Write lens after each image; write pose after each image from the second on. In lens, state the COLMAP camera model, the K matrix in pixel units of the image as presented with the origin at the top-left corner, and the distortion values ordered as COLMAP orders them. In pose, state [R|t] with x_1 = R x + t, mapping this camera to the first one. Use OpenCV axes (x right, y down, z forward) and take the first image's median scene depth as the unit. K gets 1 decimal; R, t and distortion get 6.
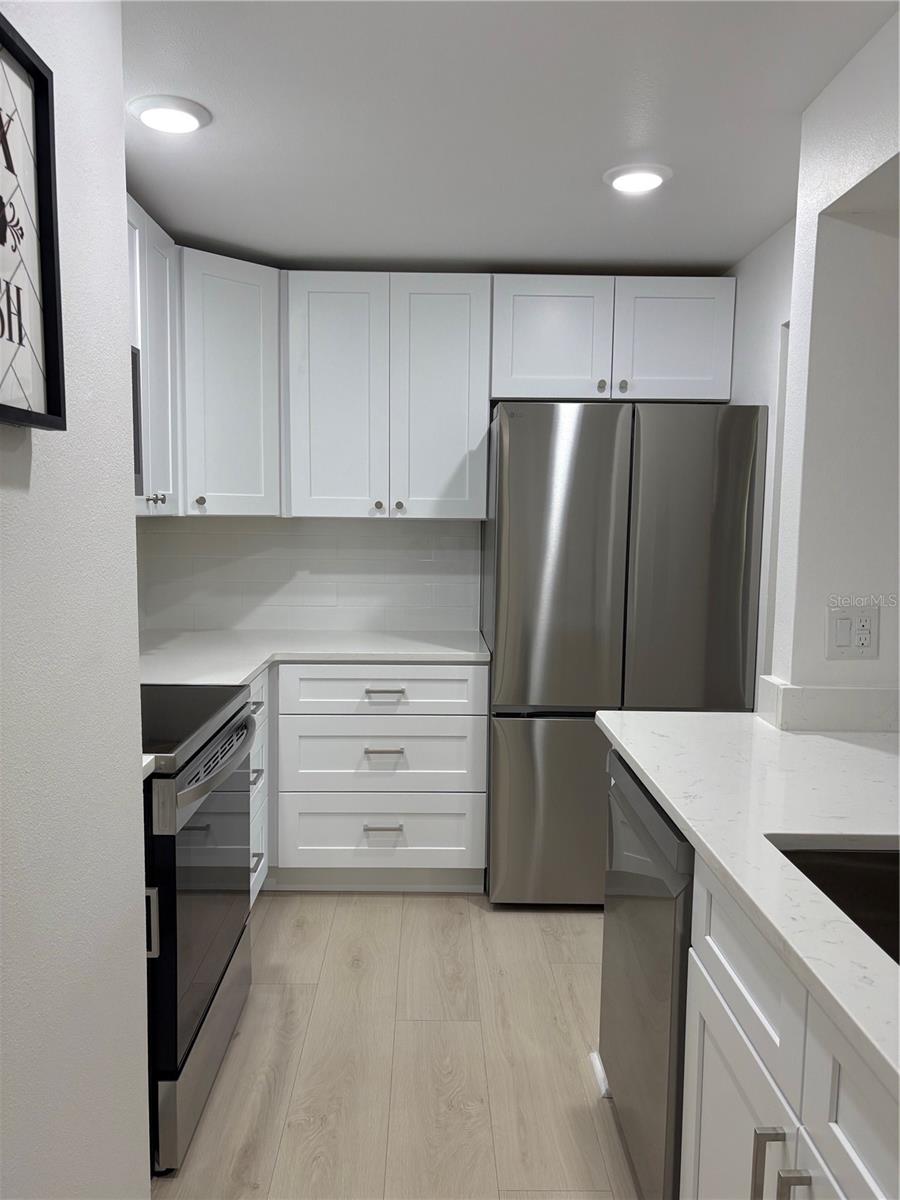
lens RADIAL K [[897.1, 0, 446.7], [0, 897.1, 617.5], [0, 0, 1]] dist [0.080901, -0.094555]
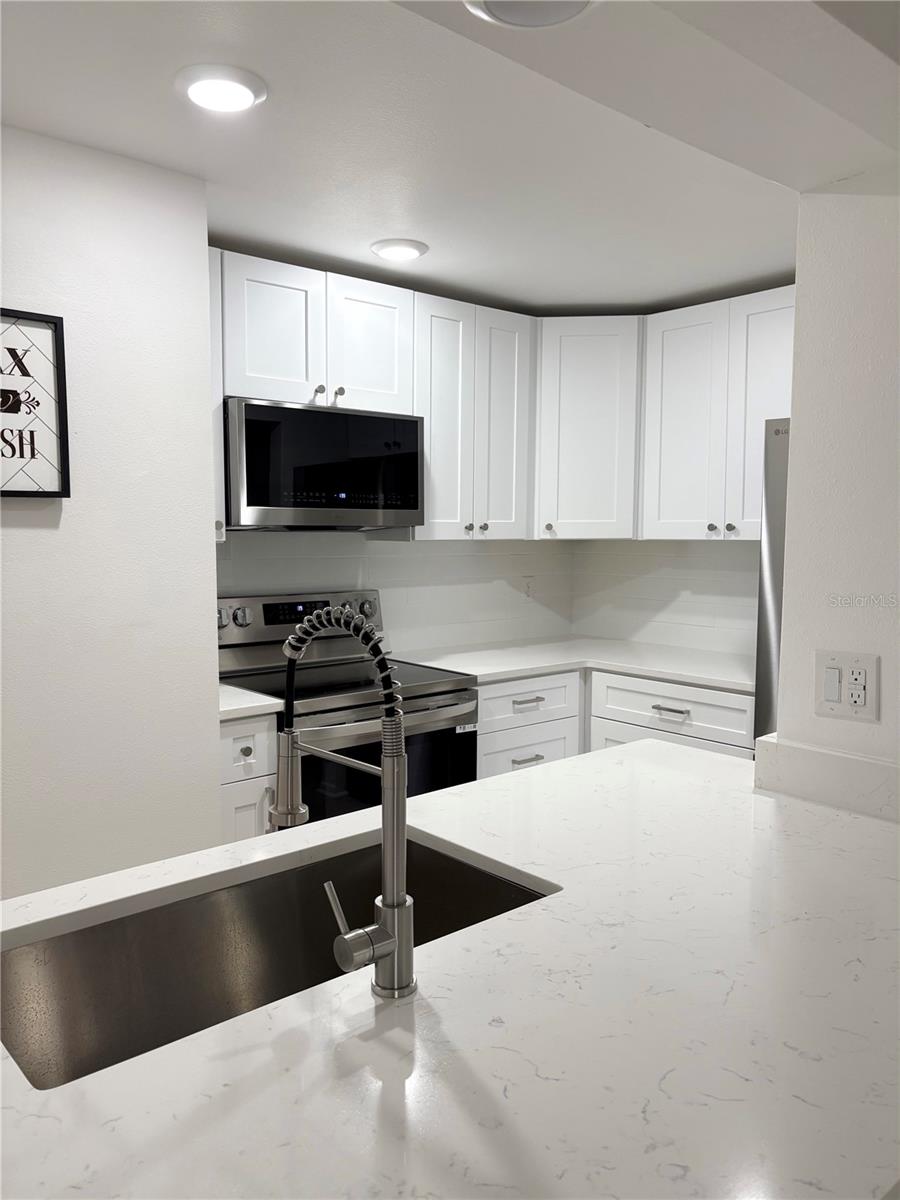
lens RADIAL K [[906.1, 0, 443.2], [0, 906.1, 614.1], [0, 0, 1]] dist [0.053381, -0.047045]
pose [[0.639080, 0.064757, -0.766410, 0.549259], [-0.084235, 0.996348, 0.013945, -0.018640], [0.764514, 0.055647, 0.642201, 0.130784]]
